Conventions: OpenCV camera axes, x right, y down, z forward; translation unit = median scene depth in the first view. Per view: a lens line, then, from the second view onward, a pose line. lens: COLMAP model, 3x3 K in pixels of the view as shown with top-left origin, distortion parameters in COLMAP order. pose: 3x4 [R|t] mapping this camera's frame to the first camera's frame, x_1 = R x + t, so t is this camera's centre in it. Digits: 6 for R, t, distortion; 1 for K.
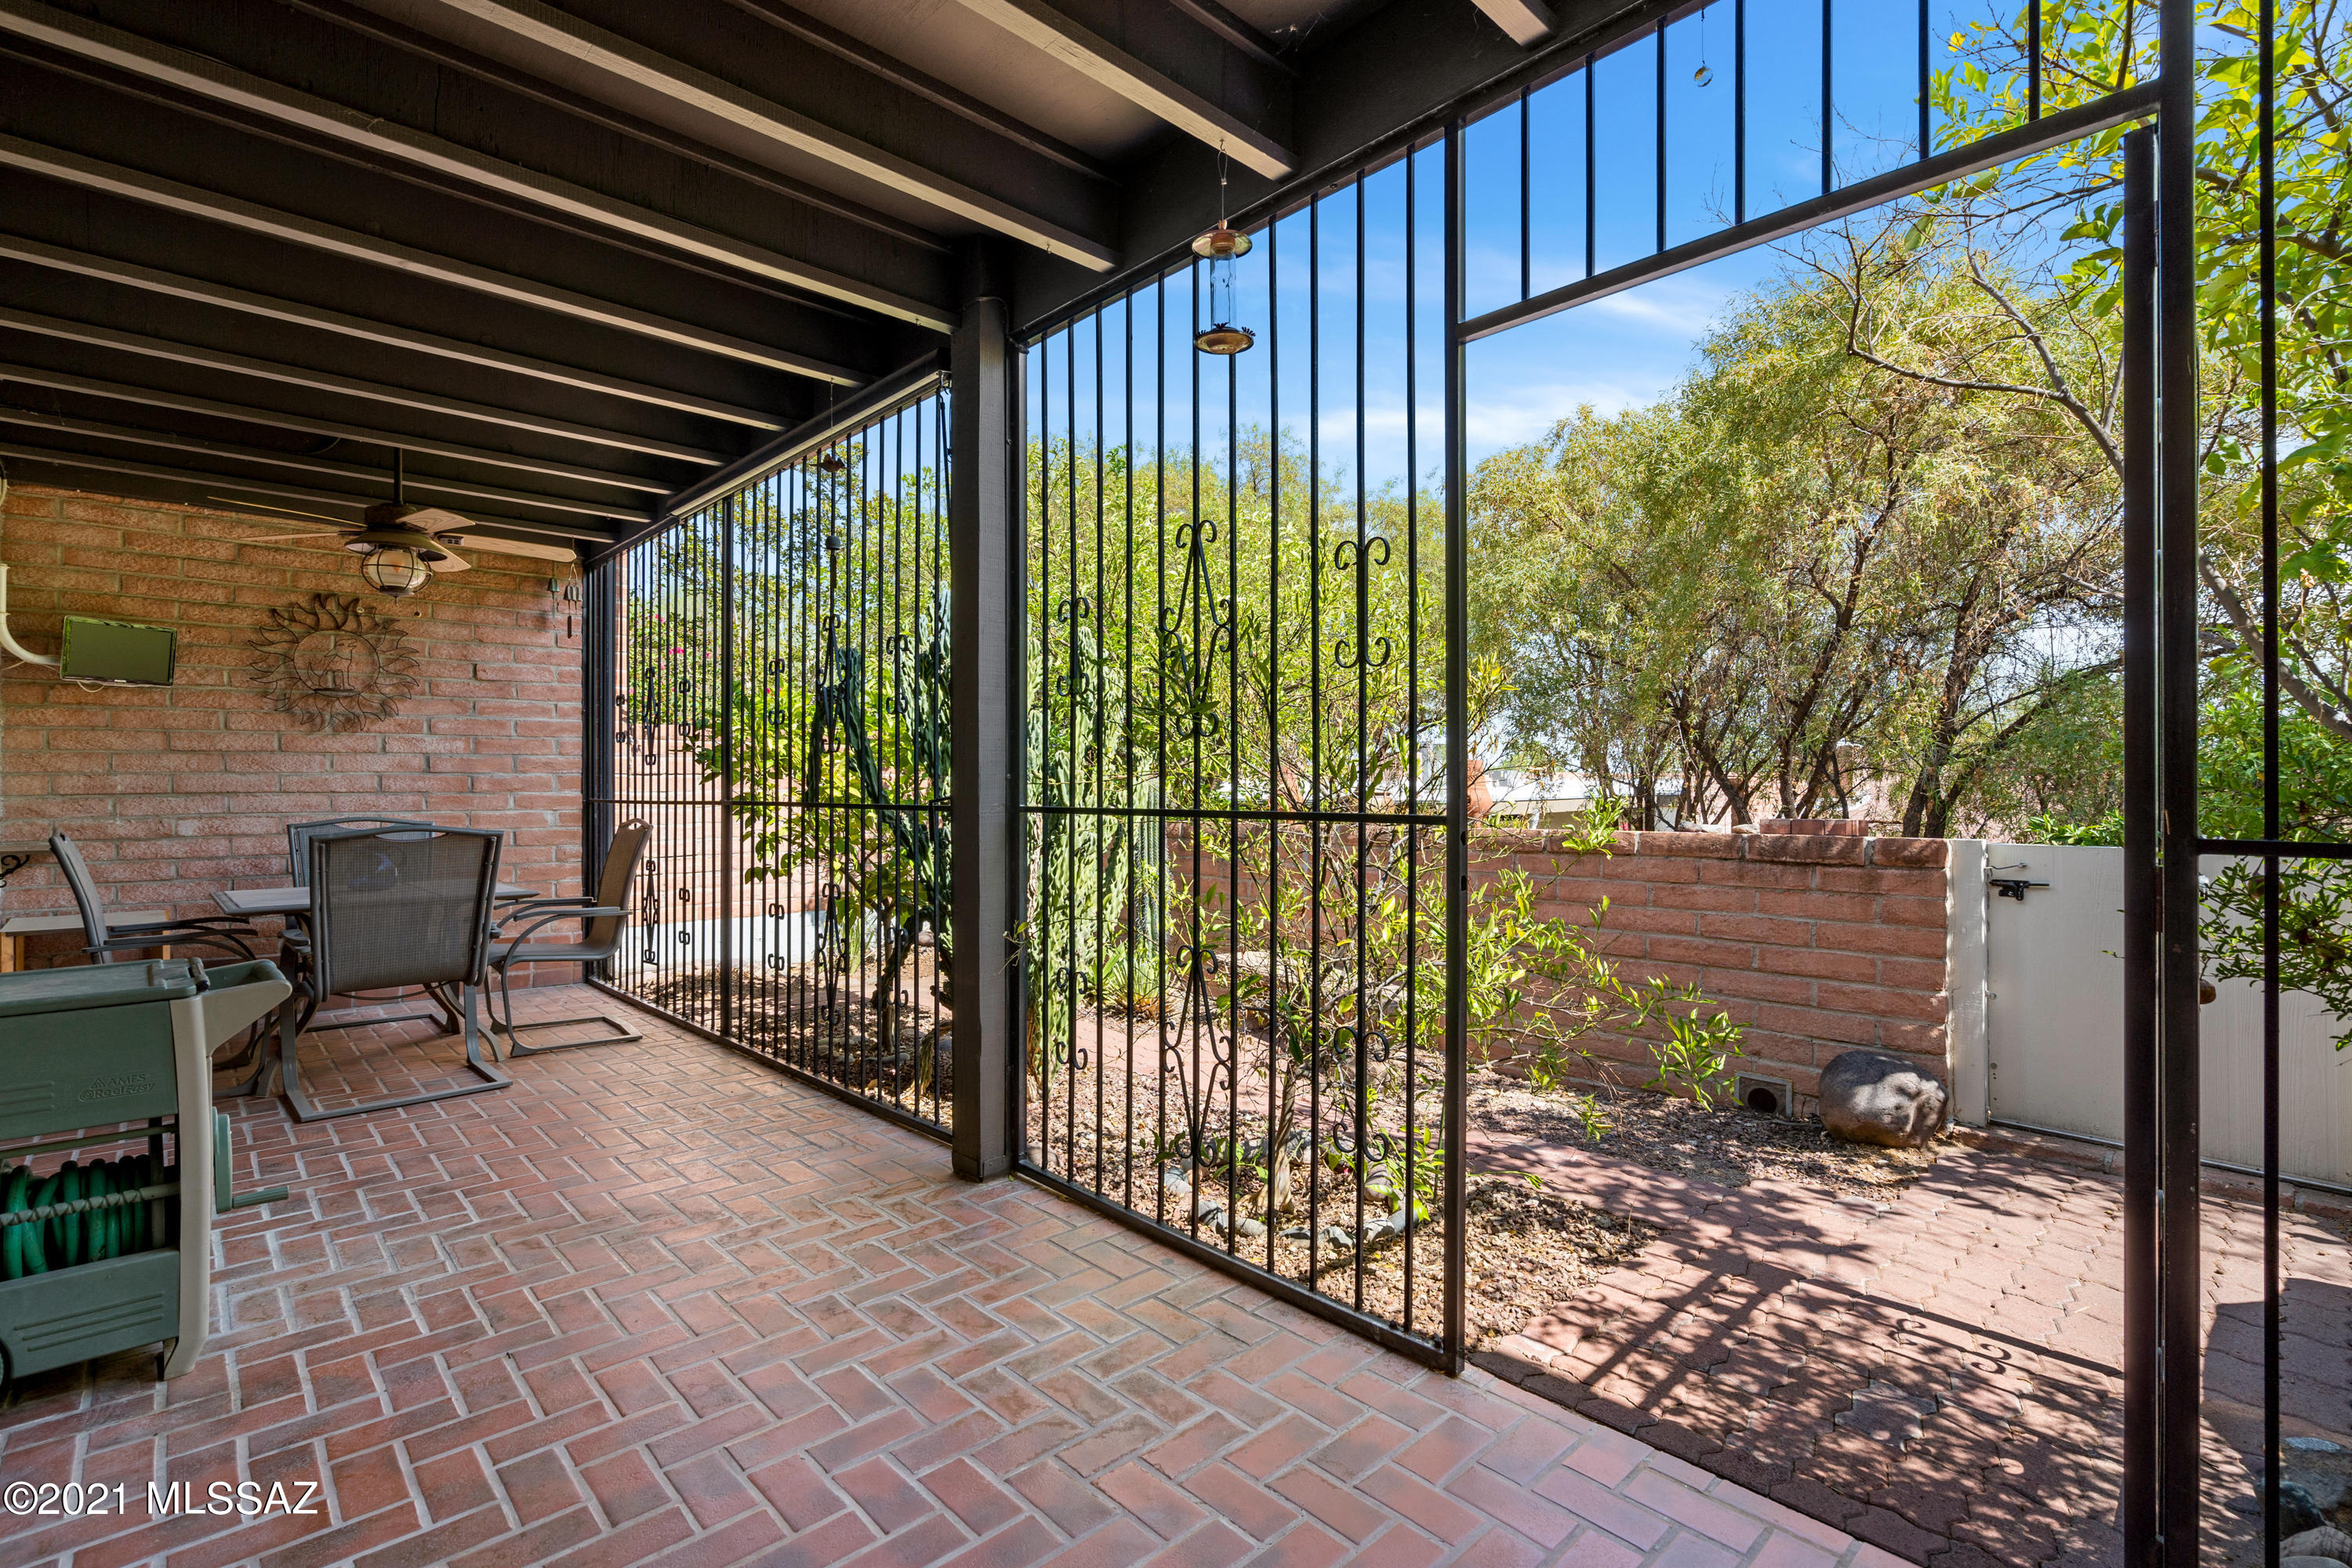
lens RADIAL K [[1090.6, 0, 1178.3], [0, 1090.6, 776.2], [0, 0, 1]] dist [-0.005882, 0.001207]
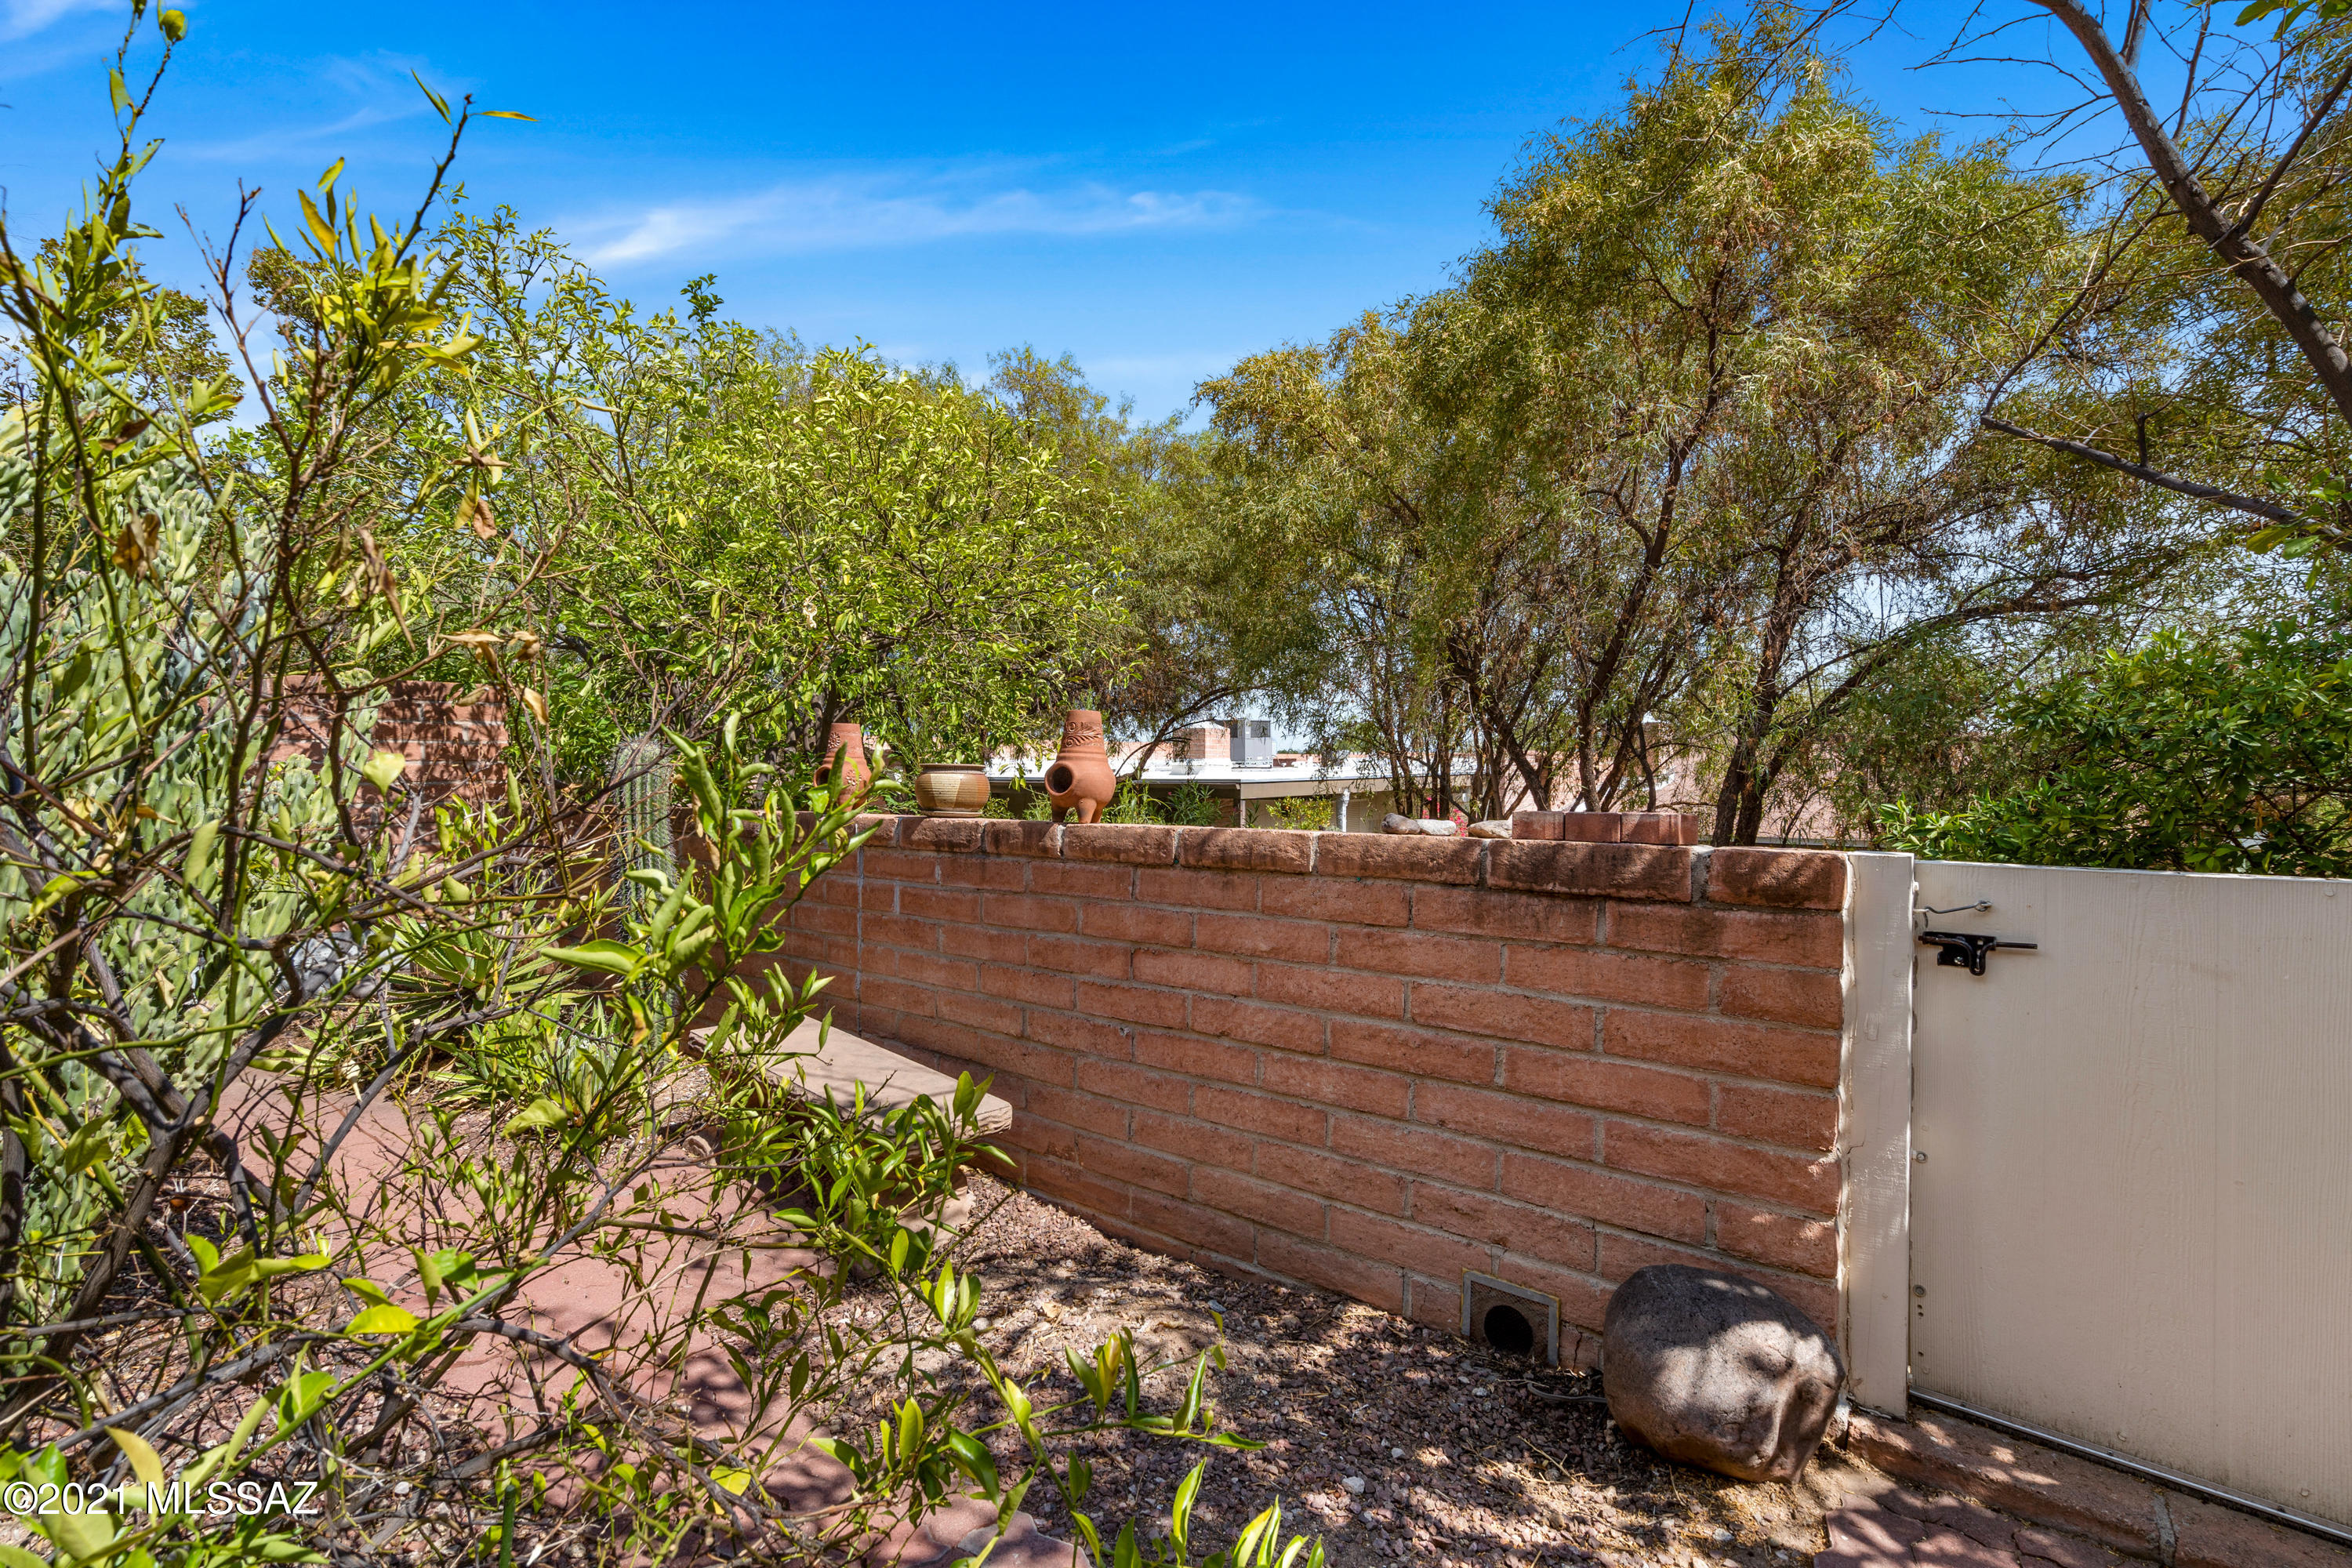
lens RADIAL K [[1090.6, 0, 1172.4], [0, 1090.6, 790.4], [0, 0, 1]] dist [-0.005882, 0.001207]
pose [[0.990672, -0.001146, 0.136264, 0.168382], [-0.003178, 0.999498, 0.031509, 0.007086], [-0.136232, -0.031648, 0.990171, 0.278485]]
